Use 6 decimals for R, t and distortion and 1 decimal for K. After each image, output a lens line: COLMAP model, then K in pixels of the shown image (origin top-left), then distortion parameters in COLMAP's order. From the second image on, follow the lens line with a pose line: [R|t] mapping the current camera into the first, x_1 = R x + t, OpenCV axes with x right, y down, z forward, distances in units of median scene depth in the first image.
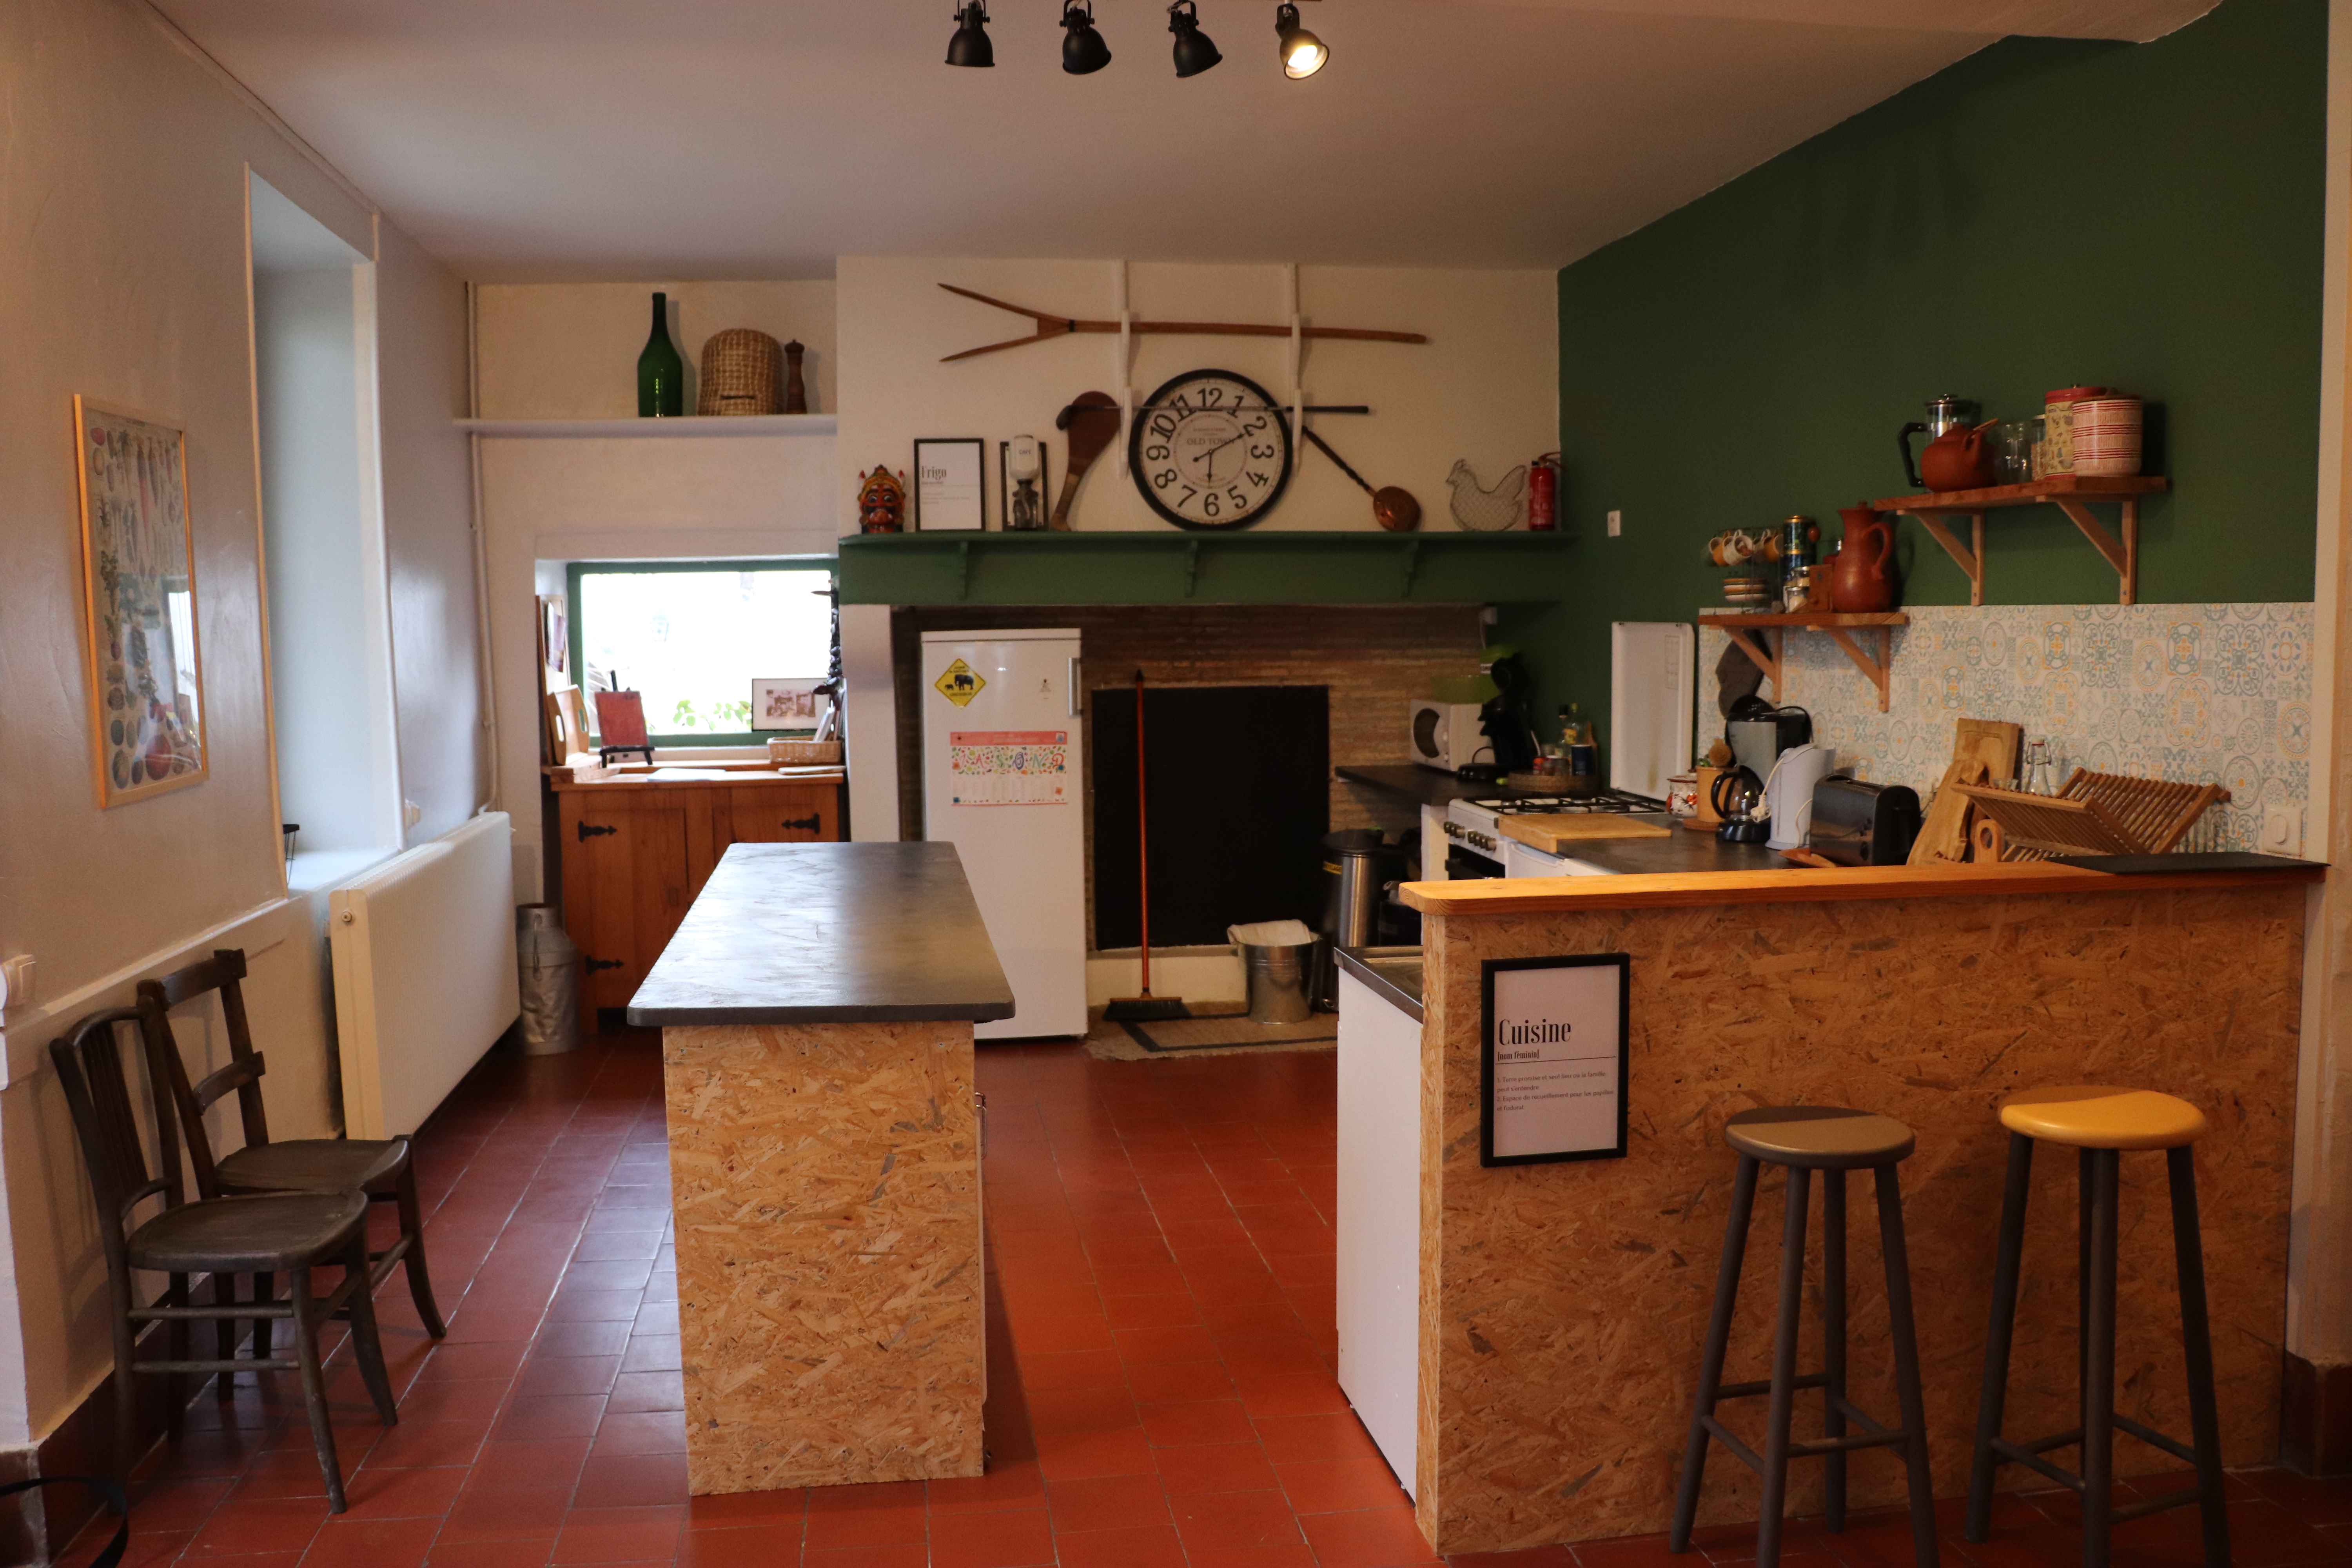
lens RADIAL K [[1896.5, 0, 1176.0], [0, 1896.5, 784.0], [0, 0, 1]] dist [-0.185639, 0.161111]
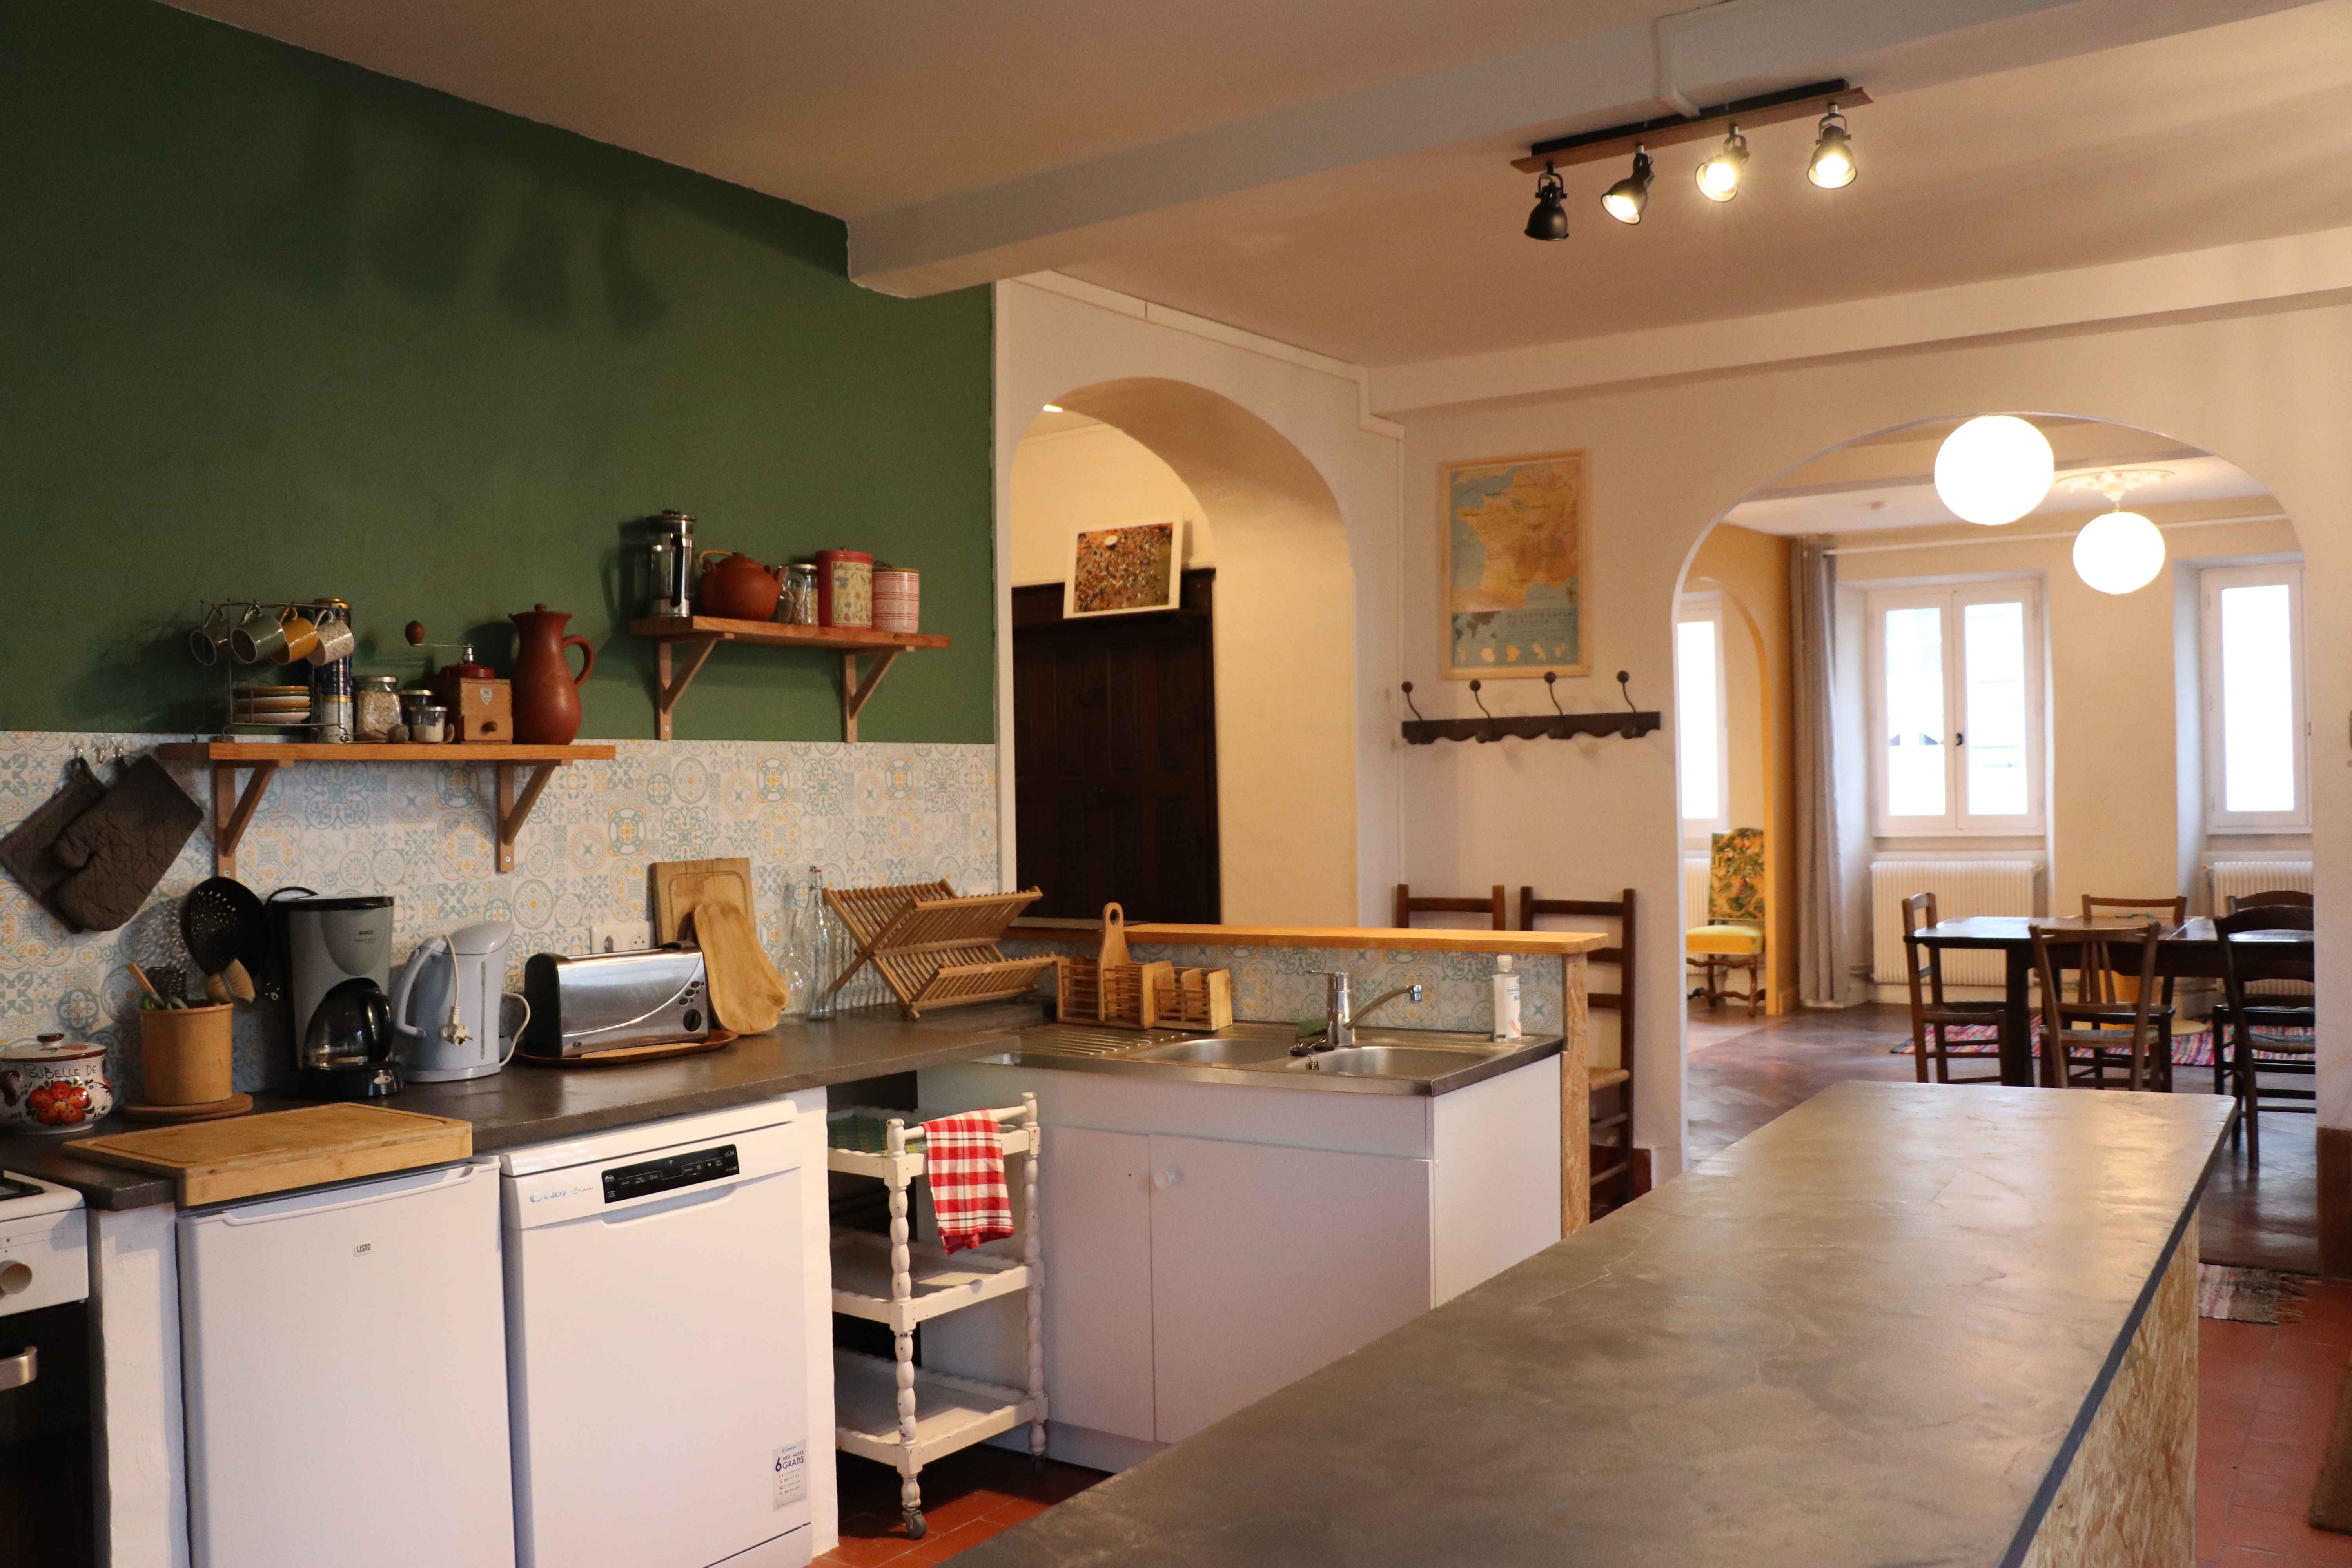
lens RADIAL K [[1896.5, 0, 1176.0], [0, 1896.5, 784.0], [0, 0, 1]] dist [-0.185639, 0.161111]
pose [[-0.723567, -0.017332, 0.690036, -0.461775], [0.050282, 0.995705, 0.077735, -0.155172], [-0.688420, 0.090943, -0.719588, 1.724103]]
